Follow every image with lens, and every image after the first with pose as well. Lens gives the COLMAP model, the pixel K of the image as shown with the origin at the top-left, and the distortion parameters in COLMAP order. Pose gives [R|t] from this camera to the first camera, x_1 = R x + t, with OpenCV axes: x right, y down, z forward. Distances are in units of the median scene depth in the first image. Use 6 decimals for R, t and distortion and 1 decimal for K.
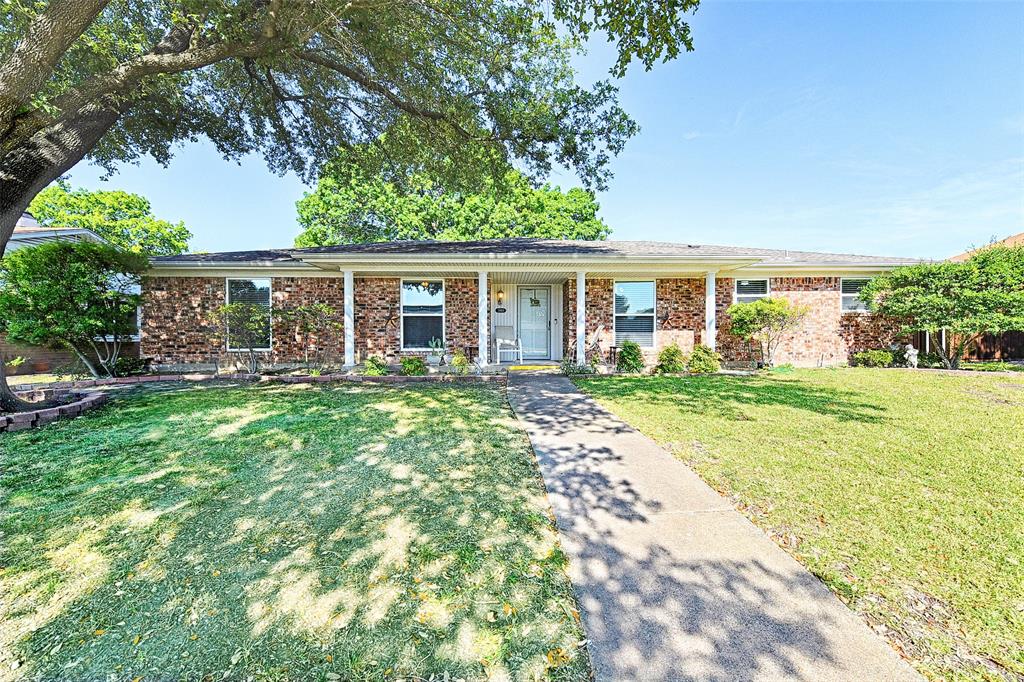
lens RADIAL K [[420.1, 0, 511.2], [0, 420.1, 338.0], [0, 0, 1]] dist [0.004008, -0.000325]
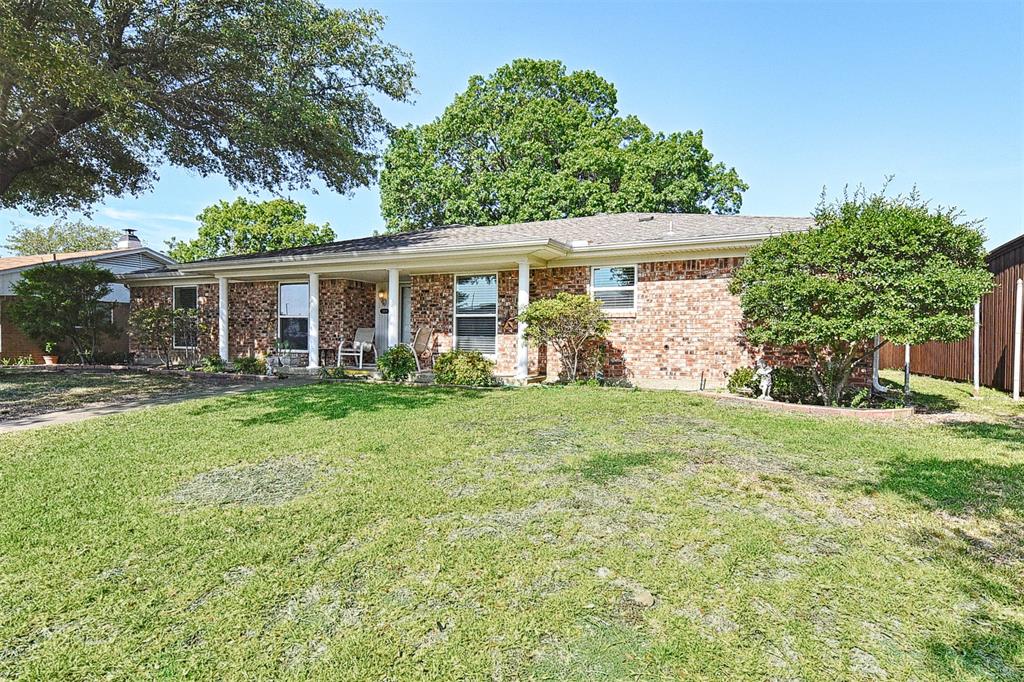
lens RADIAL K [[580.1, 0, 514.5], [0, 580.1, 350.2], [0, 0, 1]] dist [0.017866, 0.000278]
pose [[0.875398, 0.023297, -0.482841, 0.939580], [-0.019831, 0.999728, 0.012283, -0.001871], [0.482996, -0.001177, 0.875622, 0.024773]]
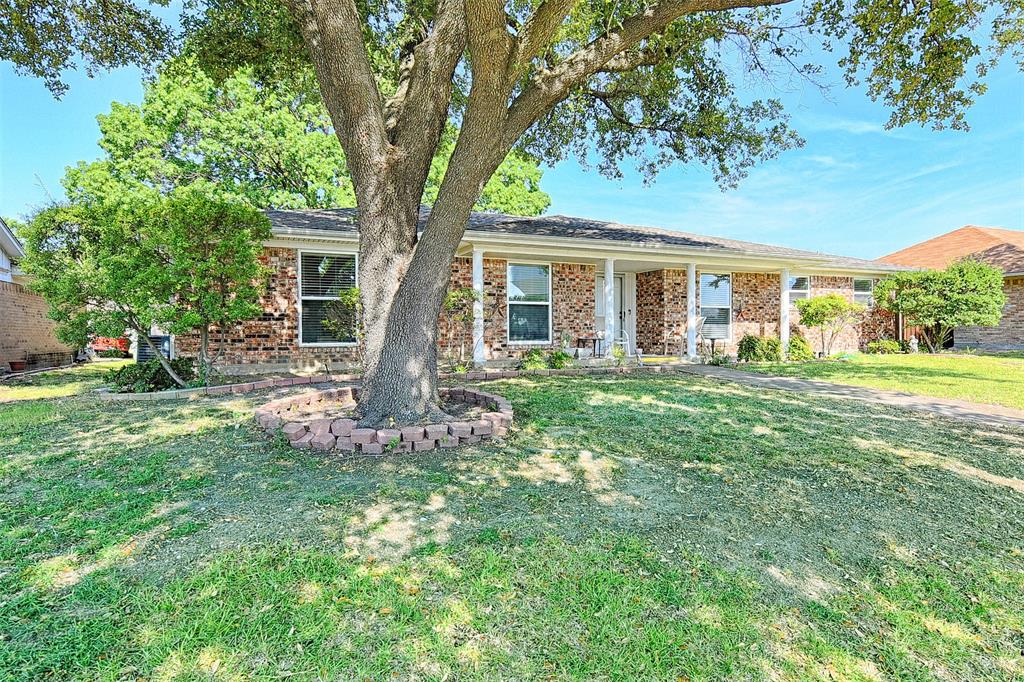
lens RADIAL K [[564.2, 0, 512.2], [0, 564.2, 336.4], [0, 0, 1]] dist [-0.005675, -0.000497]
pose [[0.925800, -0.003478, 0.377997, -0.690141], [0.000290, 0.999964, 0.008491, 0.004609], [-0.378013, -0.007751, 0.925768, -0.079383]]
